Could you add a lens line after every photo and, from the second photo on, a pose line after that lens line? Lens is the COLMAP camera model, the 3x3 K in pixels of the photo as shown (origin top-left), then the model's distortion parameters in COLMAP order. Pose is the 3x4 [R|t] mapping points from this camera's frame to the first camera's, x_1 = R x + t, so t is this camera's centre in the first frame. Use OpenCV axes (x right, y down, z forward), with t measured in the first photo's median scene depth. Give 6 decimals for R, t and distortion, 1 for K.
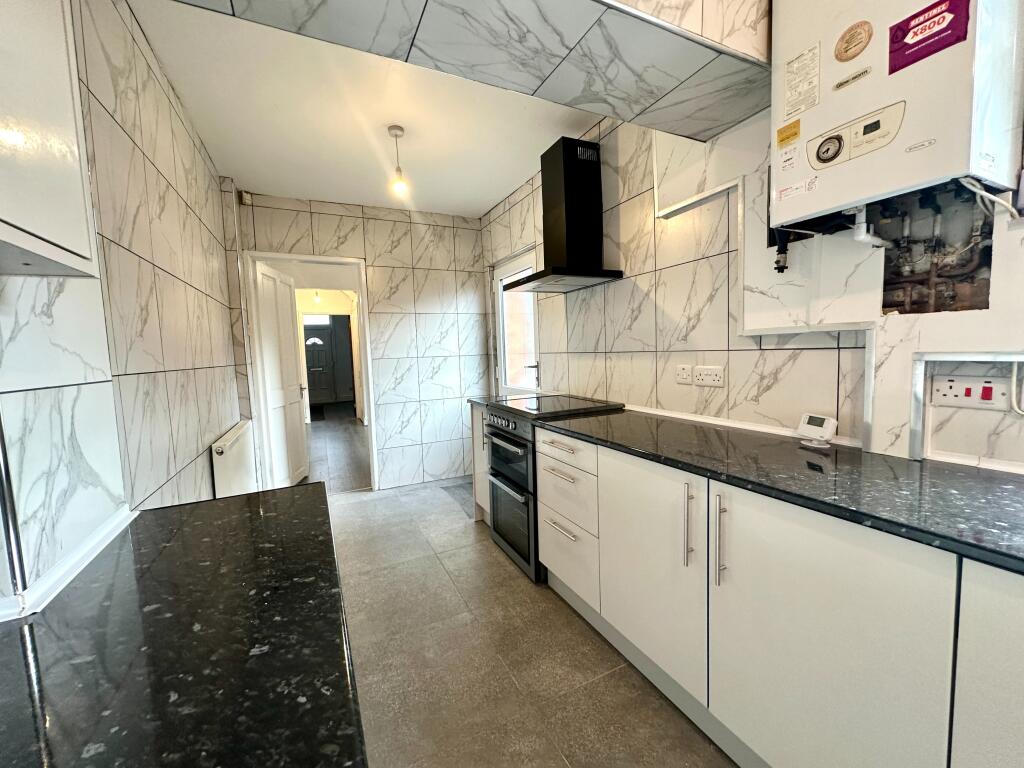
lens RADIAL K [[411.6, 0, 511.8], [0, 411.6, 383.9], [0, 0, 1]] dist [-0.003328, 0.000539]
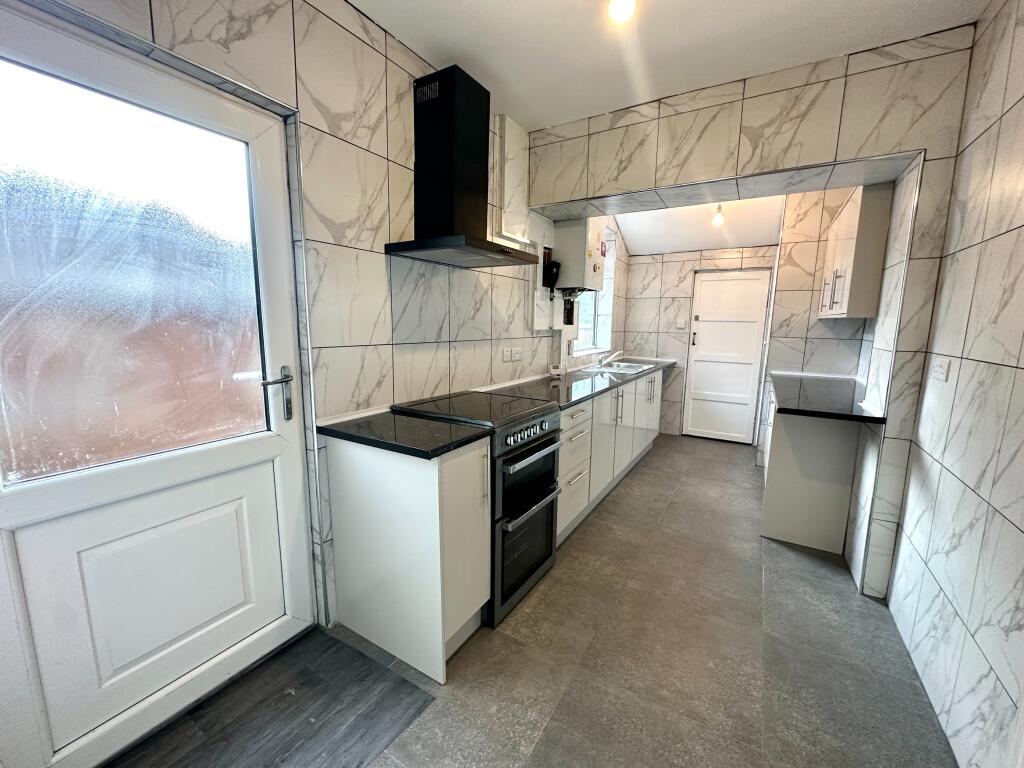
lens RADIAL K [[411.6, 0, 511.3], [0, 411.6, 383.3], [0, 0, 1]] dist [-0.003328, 0.000539]
pose [[-0.538440, -0.093738, 0.837434, -0.729399], [0.076649, 0.984226, 0.159452, -0.140602], [-0.839170, 0.150044, -0.522762, 1.600453]]
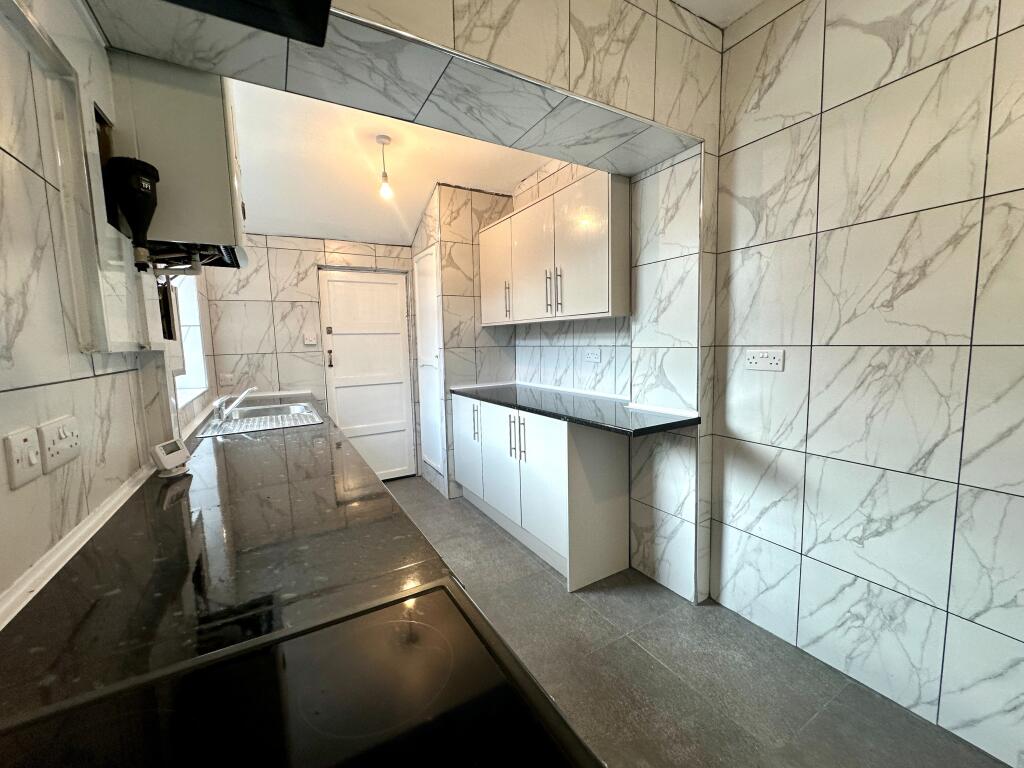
lens RADIAL K [[411.6, 0, 512.6], [0, 411.6, 383.9], [0, 0, 1]] dist [-0.003328, 0.000539]
pose [[-0.995242, 0.072688, -0.064878, 0.009619], [0.059322, 0.980316, 0.188311, -0.113617], [0.077289, 0.183566, -0.979964, 1.255695]]
